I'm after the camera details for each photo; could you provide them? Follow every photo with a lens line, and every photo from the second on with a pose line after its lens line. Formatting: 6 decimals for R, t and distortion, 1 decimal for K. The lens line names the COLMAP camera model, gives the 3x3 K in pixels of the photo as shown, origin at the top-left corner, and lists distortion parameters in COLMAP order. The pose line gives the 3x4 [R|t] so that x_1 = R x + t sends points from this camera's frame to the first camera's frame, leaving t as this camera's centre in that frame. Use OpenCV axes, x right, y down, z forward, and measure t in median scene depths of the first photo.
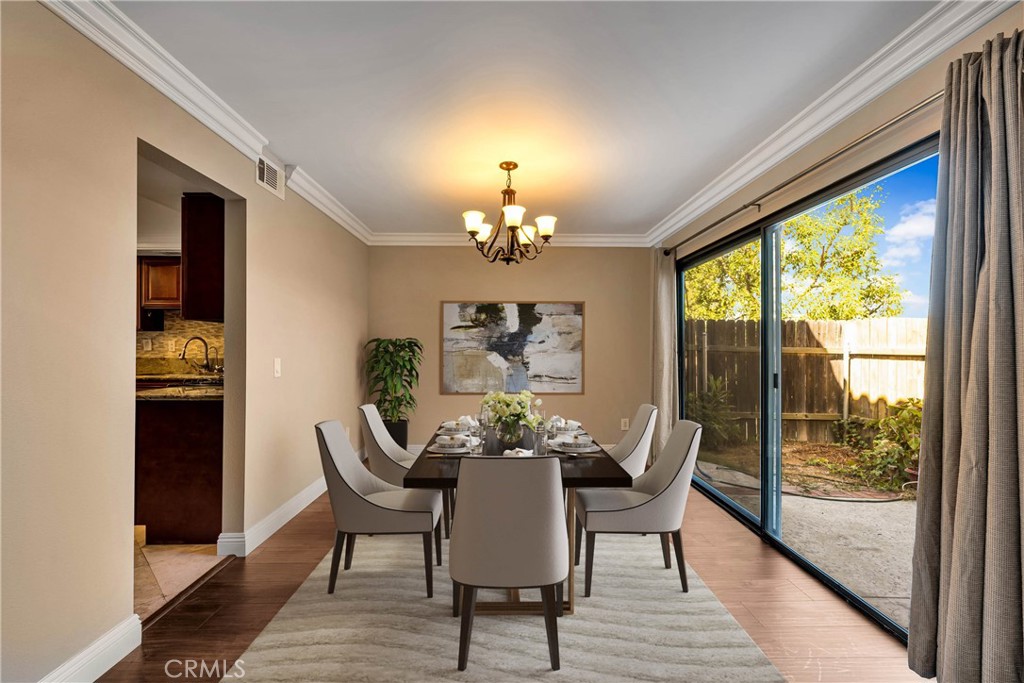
lens RADIAL K [[416.9, 0, 512.0], [0, 416.9, 341.5], [0, 0, 1]] dist [-0.000083, -0.000063]
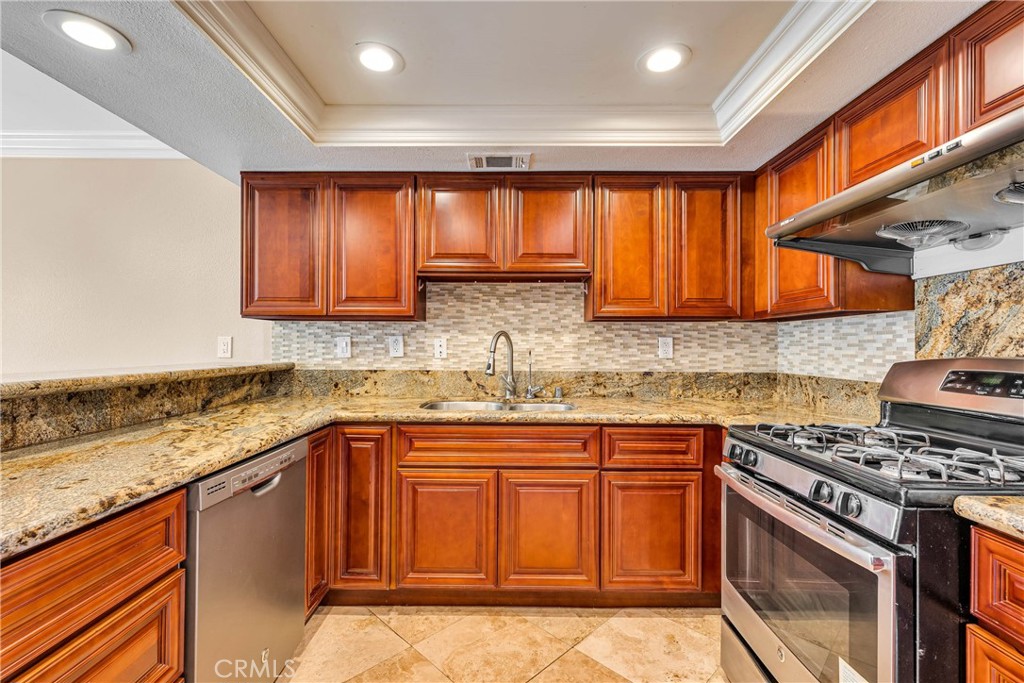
lens RADIAL K [[416.9, 0, 512.0], [0, 416.9, 341.5], [0, 0, 1]] dist [-0.000083, -0.000063]
pose [[0.999655, 0.002305, -0.026147, -0.711945], [-0.002330, 0.999997, -0.000945, 0.002373], [0.026145, 0.001005, 0.999658, 0.466617]]
